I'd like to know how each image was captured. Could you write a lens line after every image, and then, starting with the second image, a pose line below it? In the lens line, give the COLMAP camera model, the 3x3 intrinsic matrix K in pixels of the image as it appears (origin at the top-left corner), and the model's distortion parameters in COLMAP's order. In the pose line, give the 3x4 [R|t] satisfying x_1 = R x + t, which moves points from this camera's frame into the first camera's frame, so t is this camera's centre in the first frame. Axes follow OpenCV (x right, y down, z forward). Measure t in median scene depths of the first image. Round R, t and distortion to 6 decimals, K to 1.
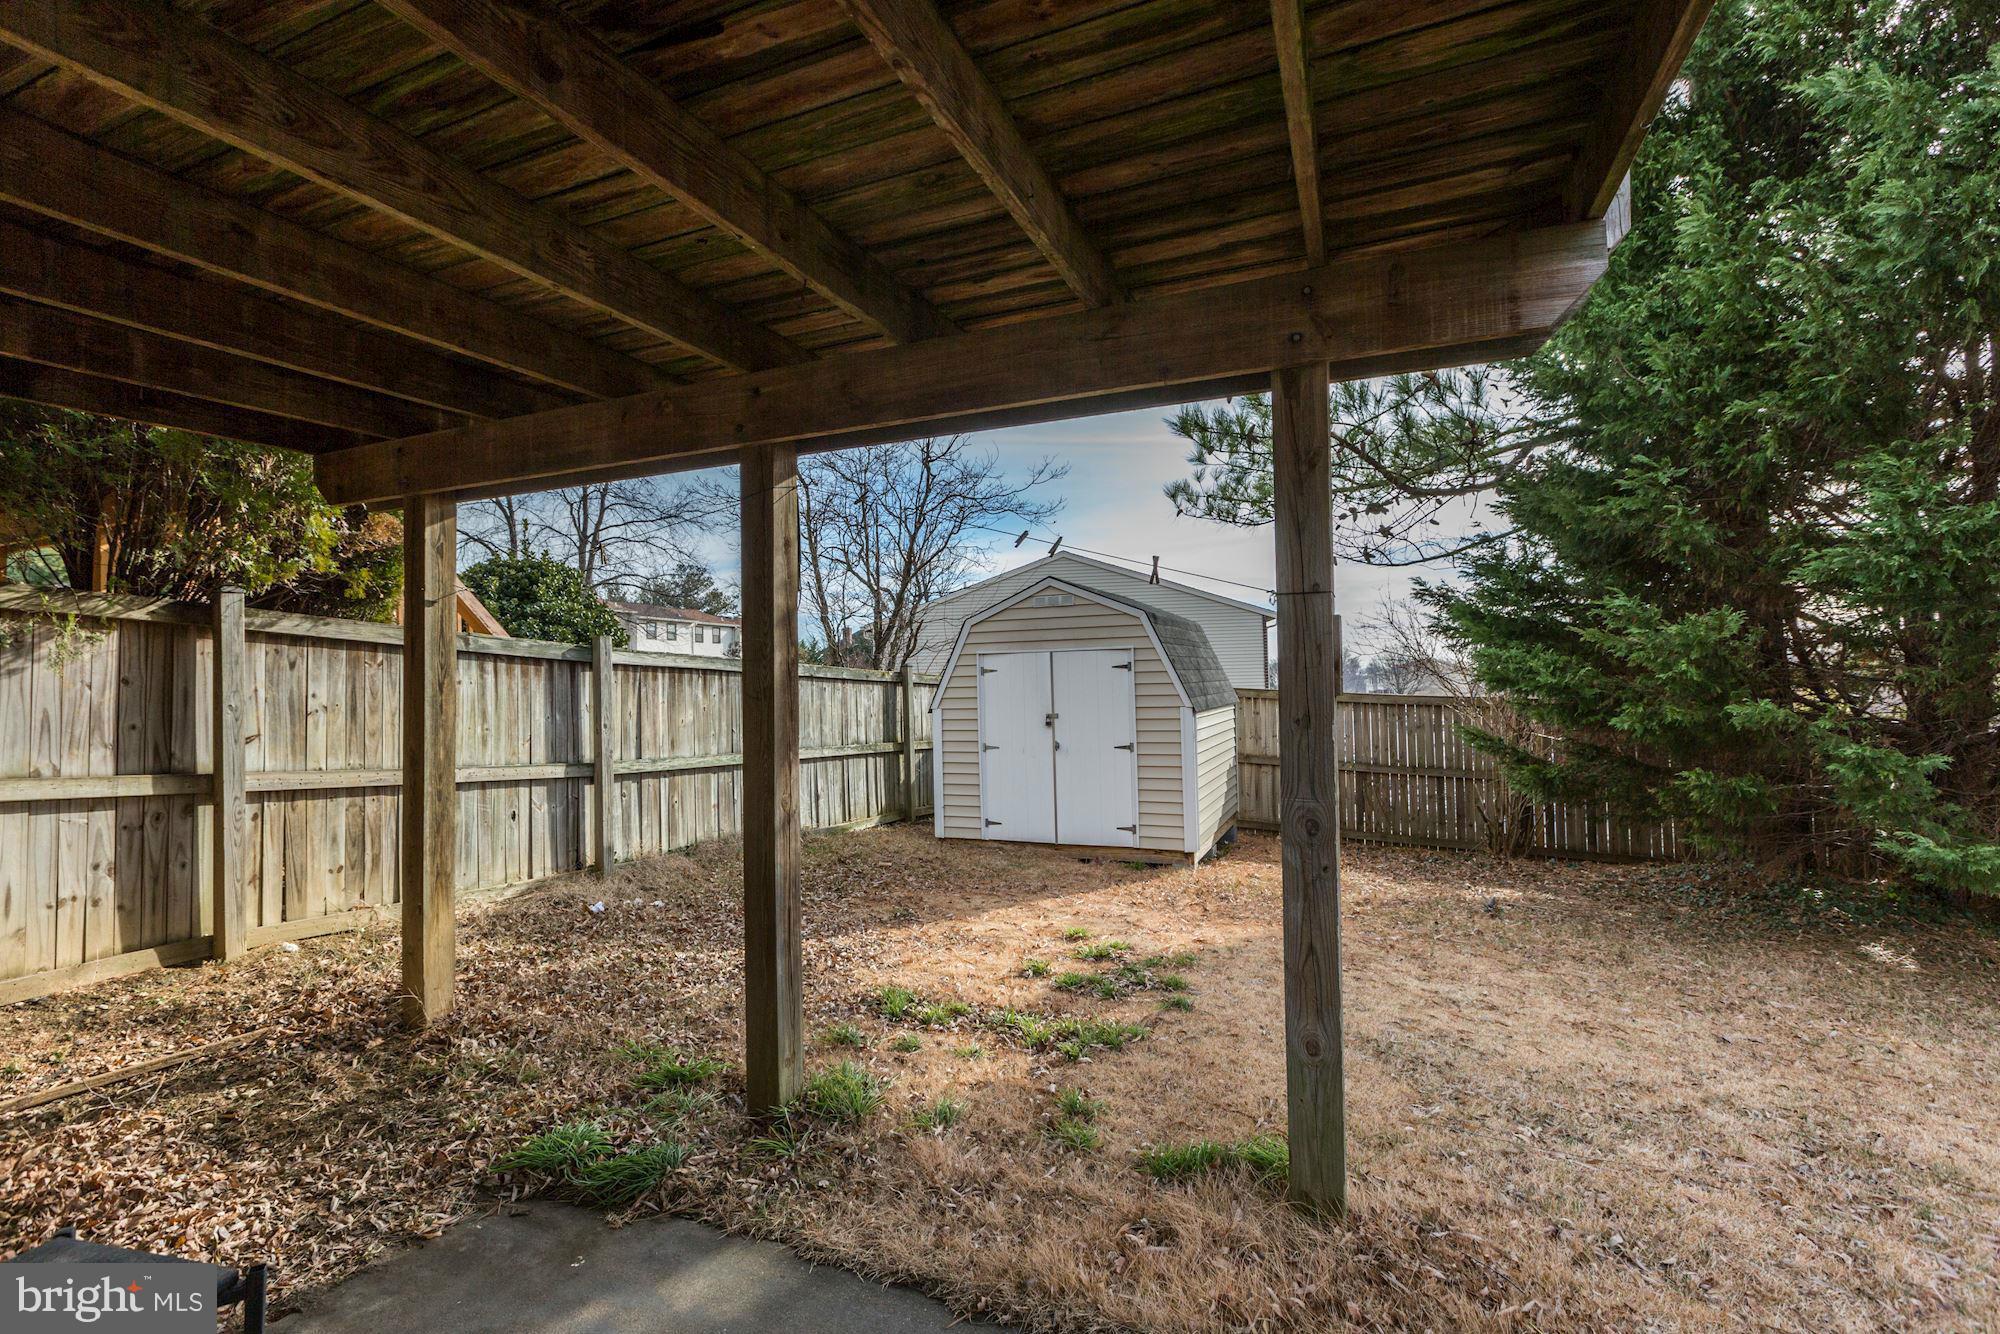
lens RADIAL K [[879.0, 0, 992.1], [0, 879.0, 658.2], [0, 0, 1]] dist [-0.000178, -0.000525]
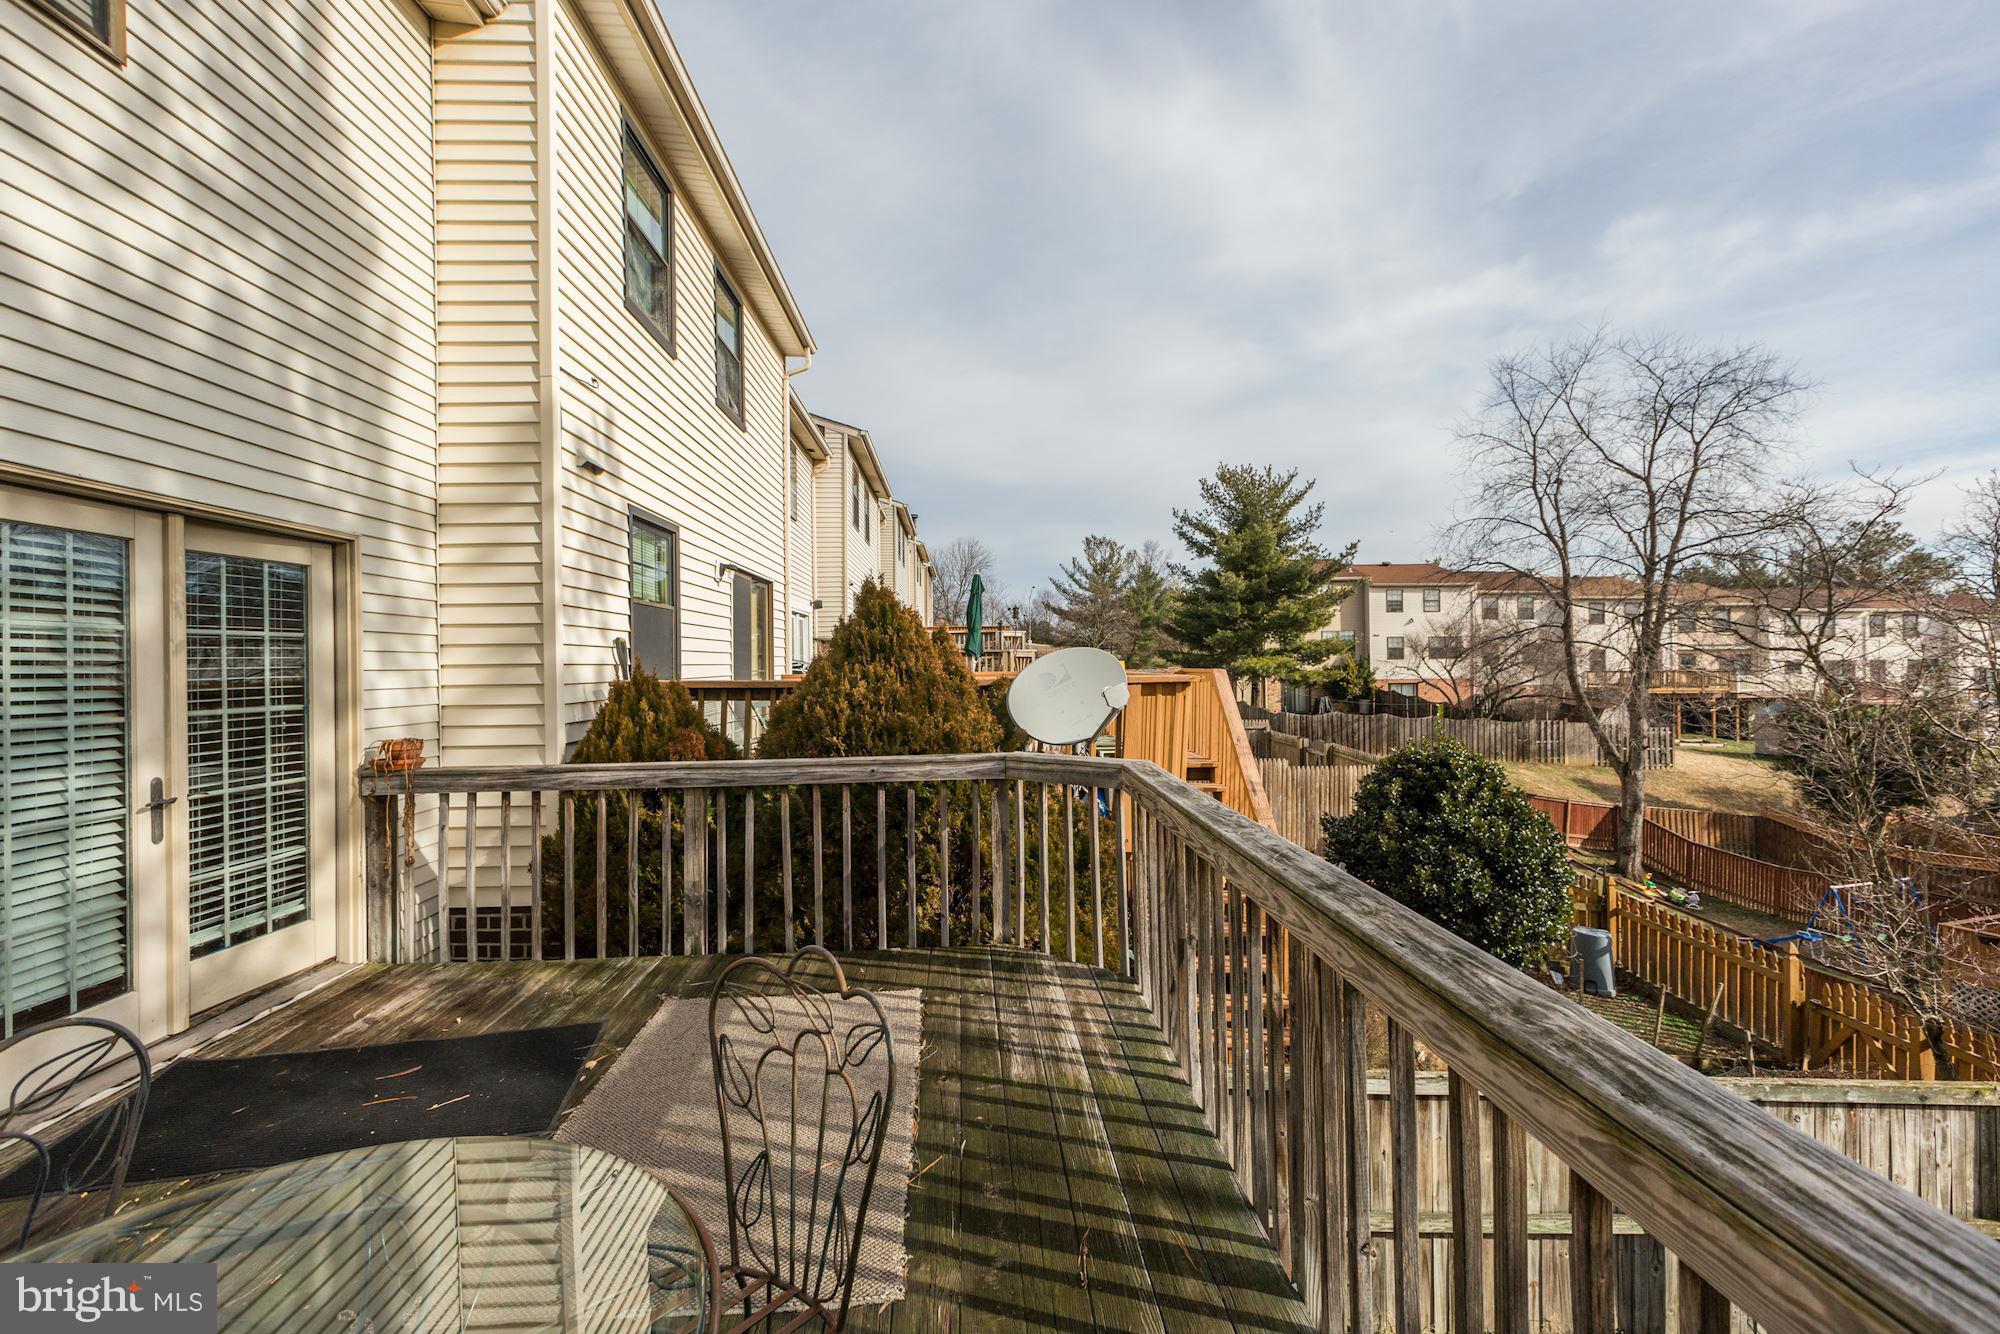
lens RADIAL K [[879.0, 0, 1000.7], [0, 879.0, 662.6], [0, 0, 1]] dist [-0.000178, -0.000525]
pose [[0.429714, 0.017647, -0.902793, 0.106466], [0.022612, 0.999285, 0.030296, -0.294443], [0.902682, -0.033433, 0.429007, 0.260553]]
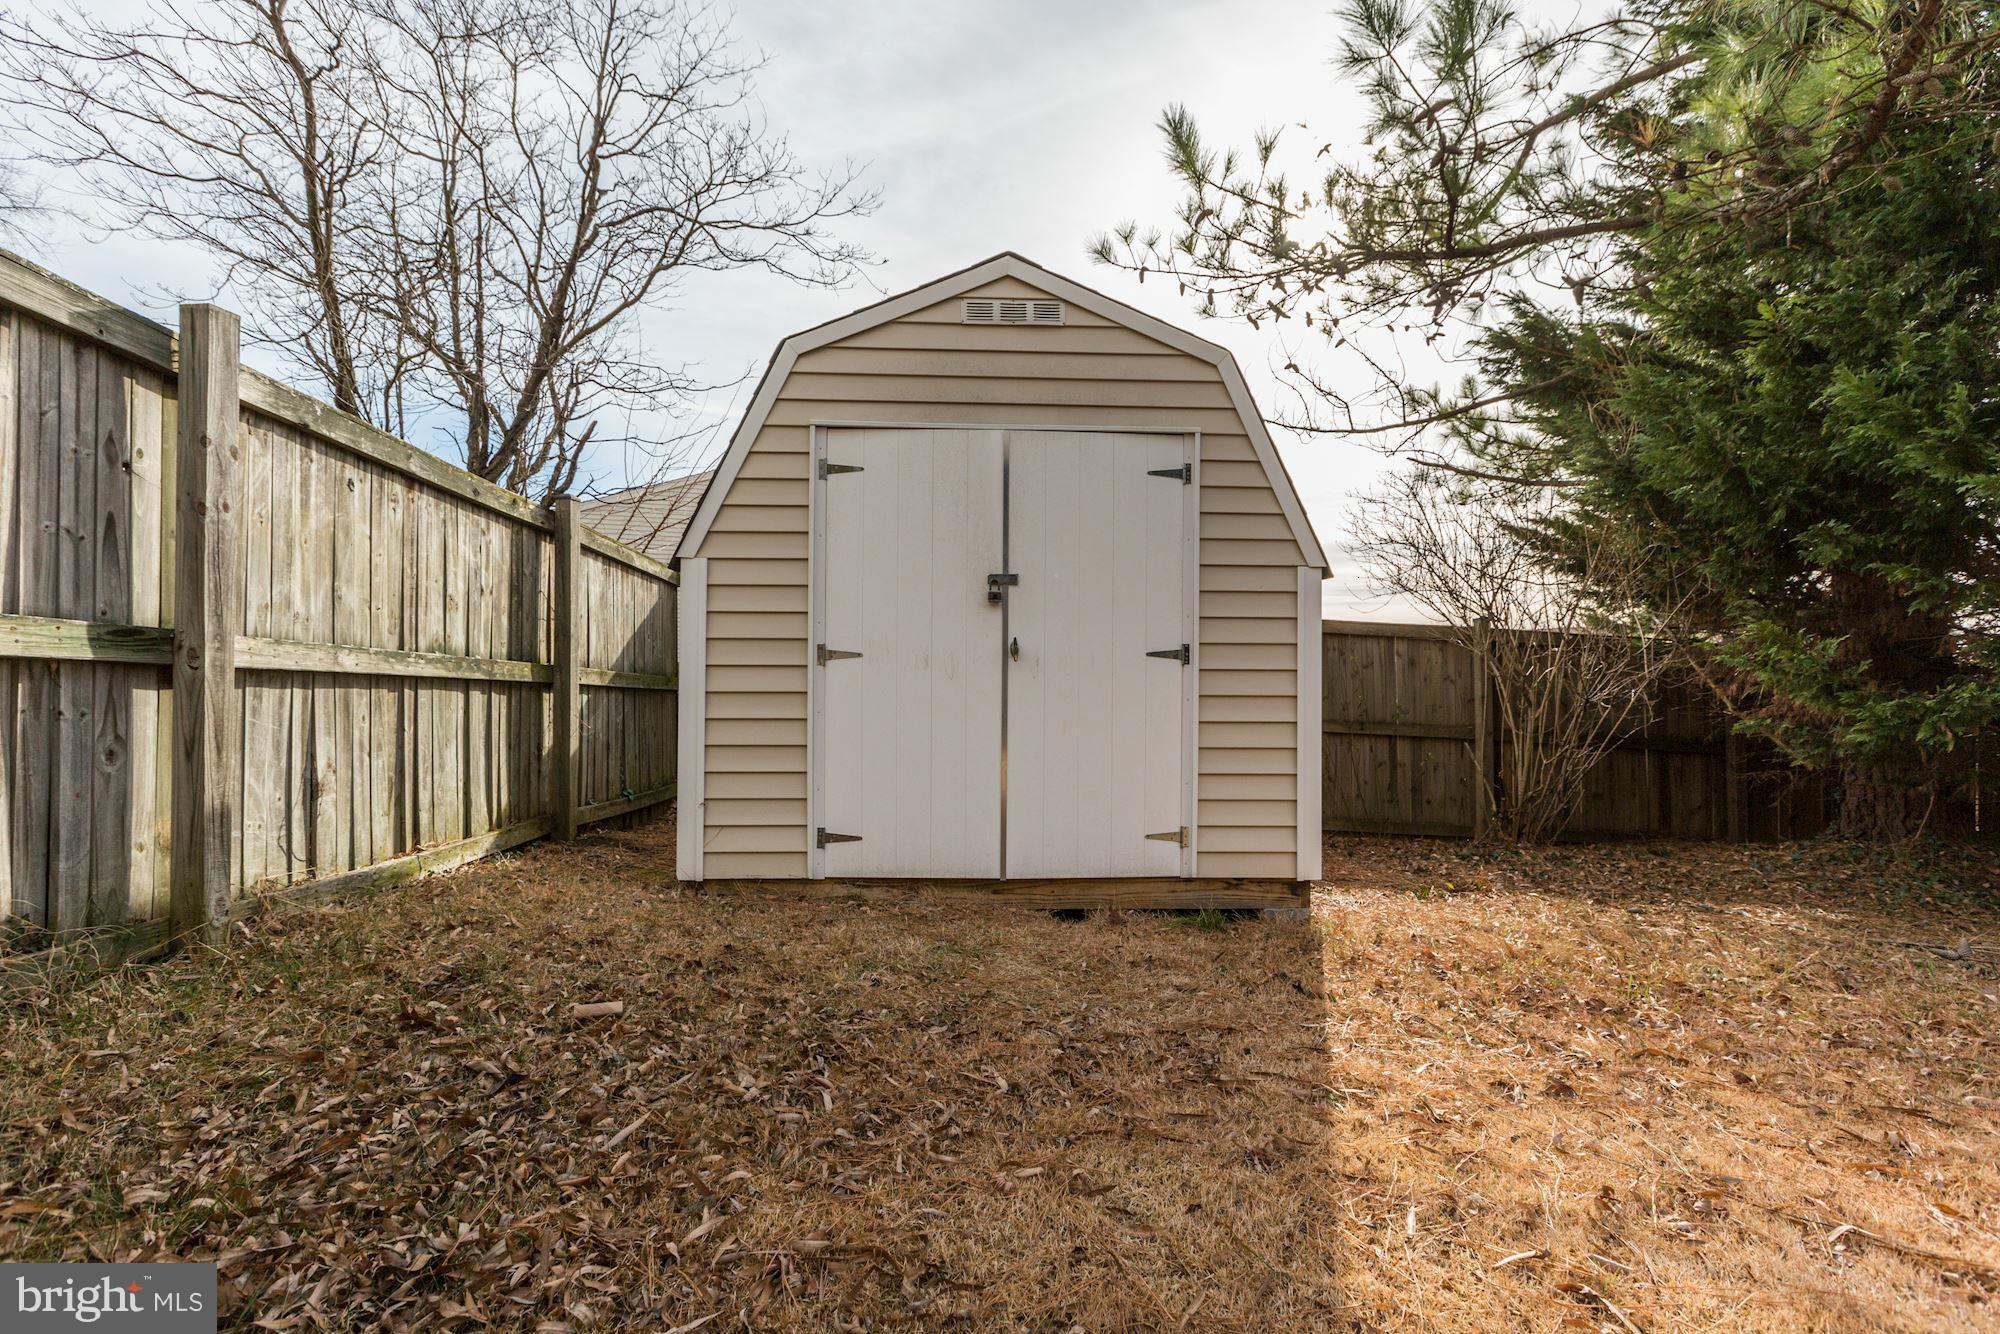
lens RADIAL K [[879.0, 0, 995.6], [0, 879.0, 660.1], [0, 0, 1]] dist [-0.000178, -0.000525]
pose [[0.896557, 0.033058, 0.441692, -0.108190], [-0.039998, 0.999179, 0.006405, 0.090626], [-0.441118, -0.023409, 0.897144, 0.551416]]
